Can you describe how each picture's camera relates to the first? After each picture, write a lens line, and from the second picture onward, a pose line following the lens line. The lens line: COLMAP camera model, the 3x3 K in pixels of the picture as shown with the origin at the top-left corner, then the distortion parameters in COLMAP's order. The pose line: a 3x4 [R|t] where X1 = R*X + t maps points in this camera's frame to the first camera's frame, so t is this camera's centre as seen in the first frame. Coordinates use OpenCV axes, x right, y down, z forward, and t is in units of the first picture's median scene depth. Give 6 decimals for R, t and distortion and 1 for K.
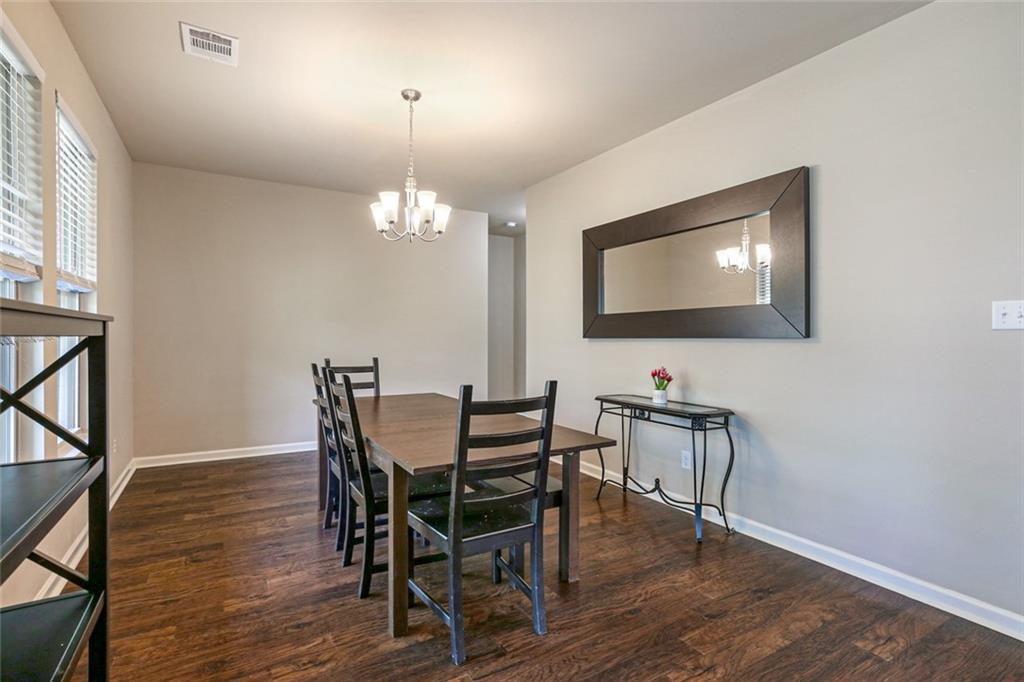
lens RADIAL K [[479.5, 0, 513.8], [0, 479.5, 337.5], [0, 0, 1]] dist [-0.003593, 0.000468]
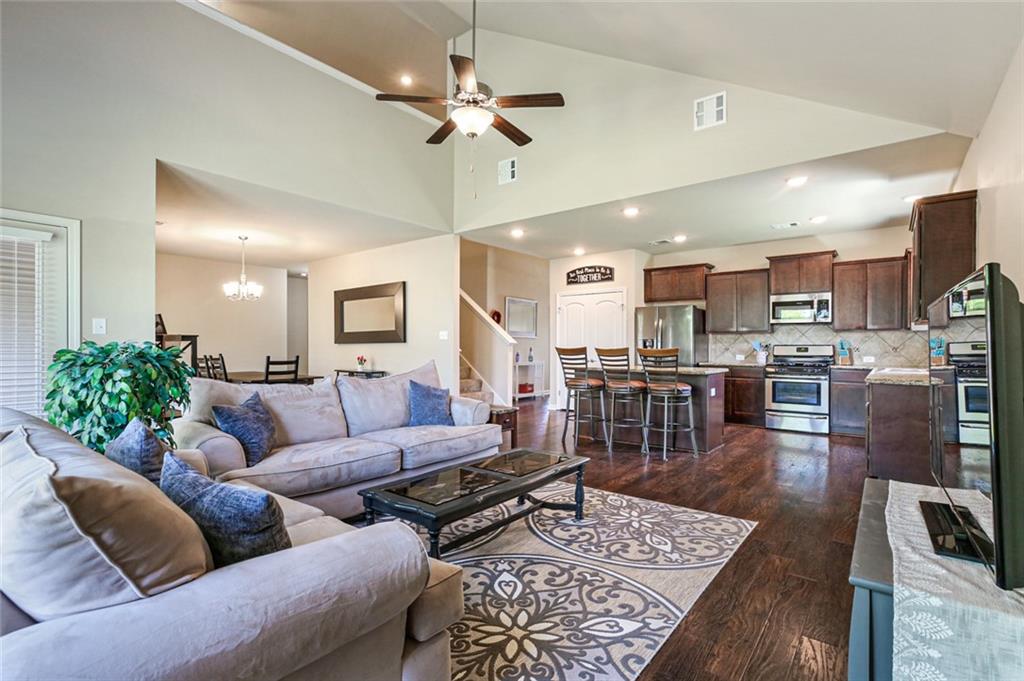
lens RADIAL K [[479.5, 0, 516.0], [0, 479.5, 345.2], [0, 0, 1]] dist [-0.003593, 0.000468]
pose [[0.935436, -0.007193, 0.353423, 0.185028], [0.007161, 0.999973, 0.001398, 0.013167], [-0.353424, 0.001223, 0.935463, -1.500381]]
